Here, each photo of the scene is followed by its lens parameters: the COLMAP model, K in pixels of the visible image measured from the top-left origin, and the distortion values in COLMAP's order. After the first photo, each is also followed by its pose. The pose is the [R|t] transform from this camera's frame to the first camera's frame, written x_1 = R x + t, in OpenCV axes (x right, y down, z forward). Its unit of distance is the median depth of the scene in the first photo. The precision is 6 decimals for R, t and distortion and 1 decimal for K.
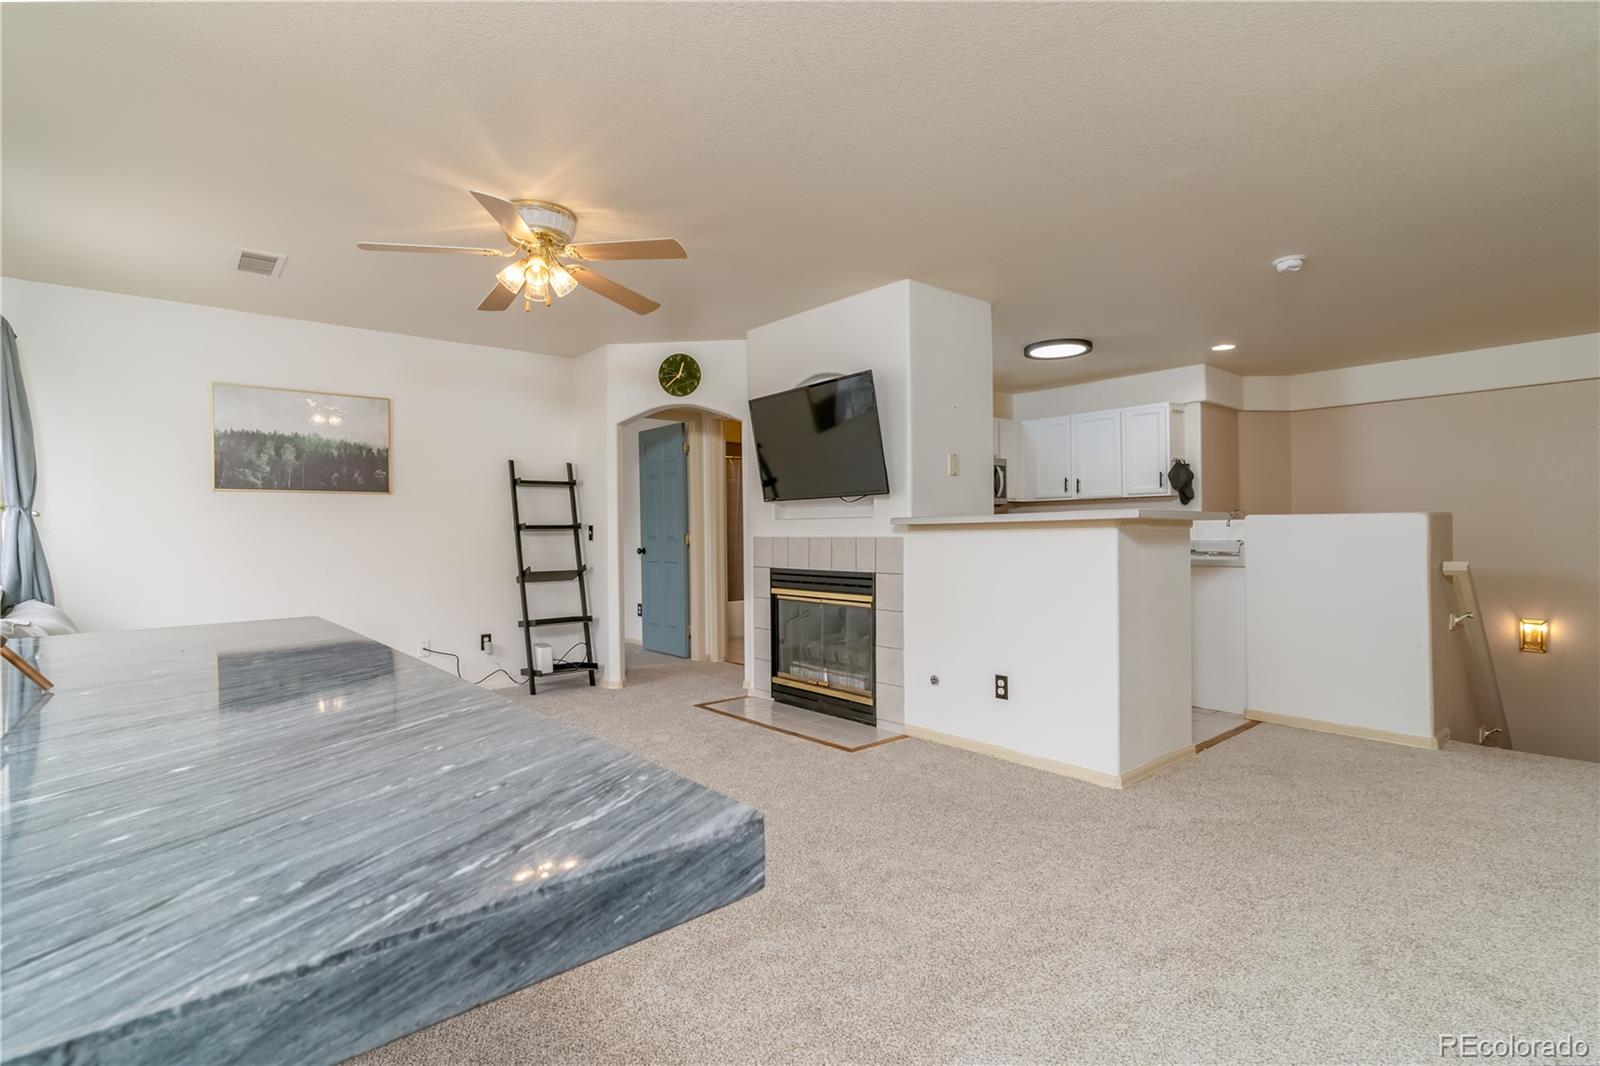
lens RADIAL K [[770.4, 0, 800.0], [0, 770.4, 533.0], [0, 0, 1]] dist [-0.025252, 0.000076]
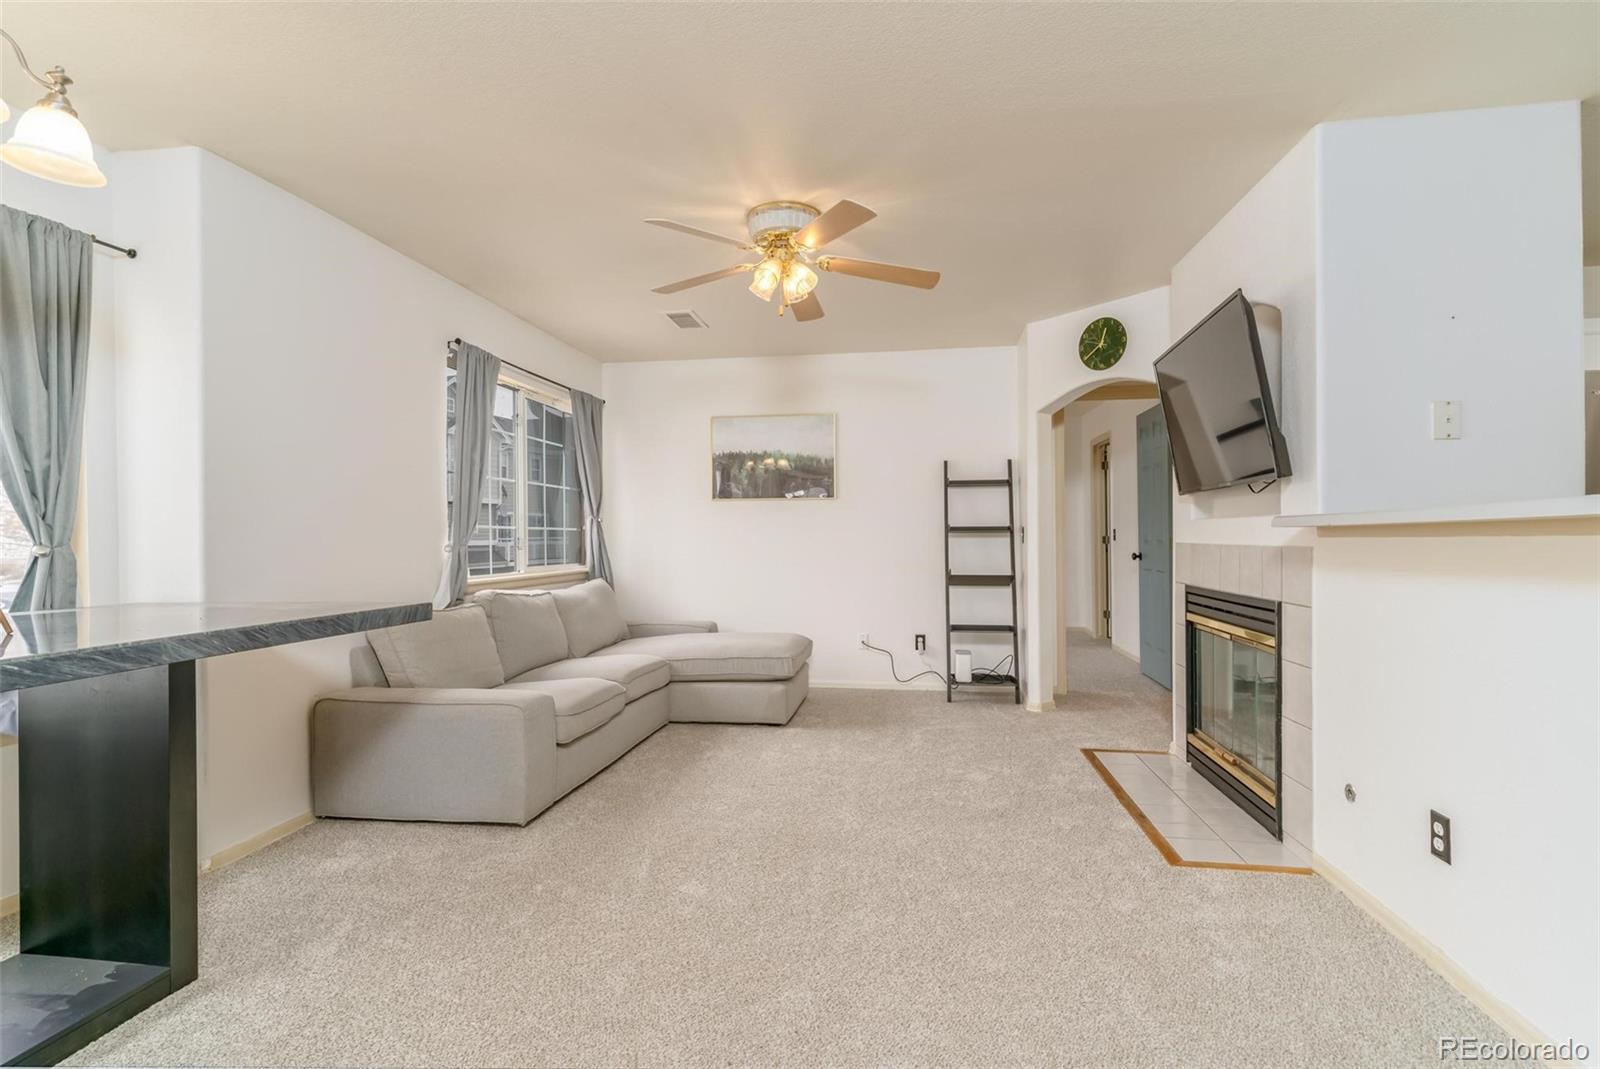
lens RADIAL K [[767.8, 0, 800.0], [0, 767.8, 534.5], [0, 0, 1]] dist [0.001176, 0.000362]
pose [[0.646995, 0.006762, -0.762464, 0.305749], [-0.004295, 0.999977, 0.005223, -0.005941], [0.762482, -0.000105, 0.647009, 0.262361]]
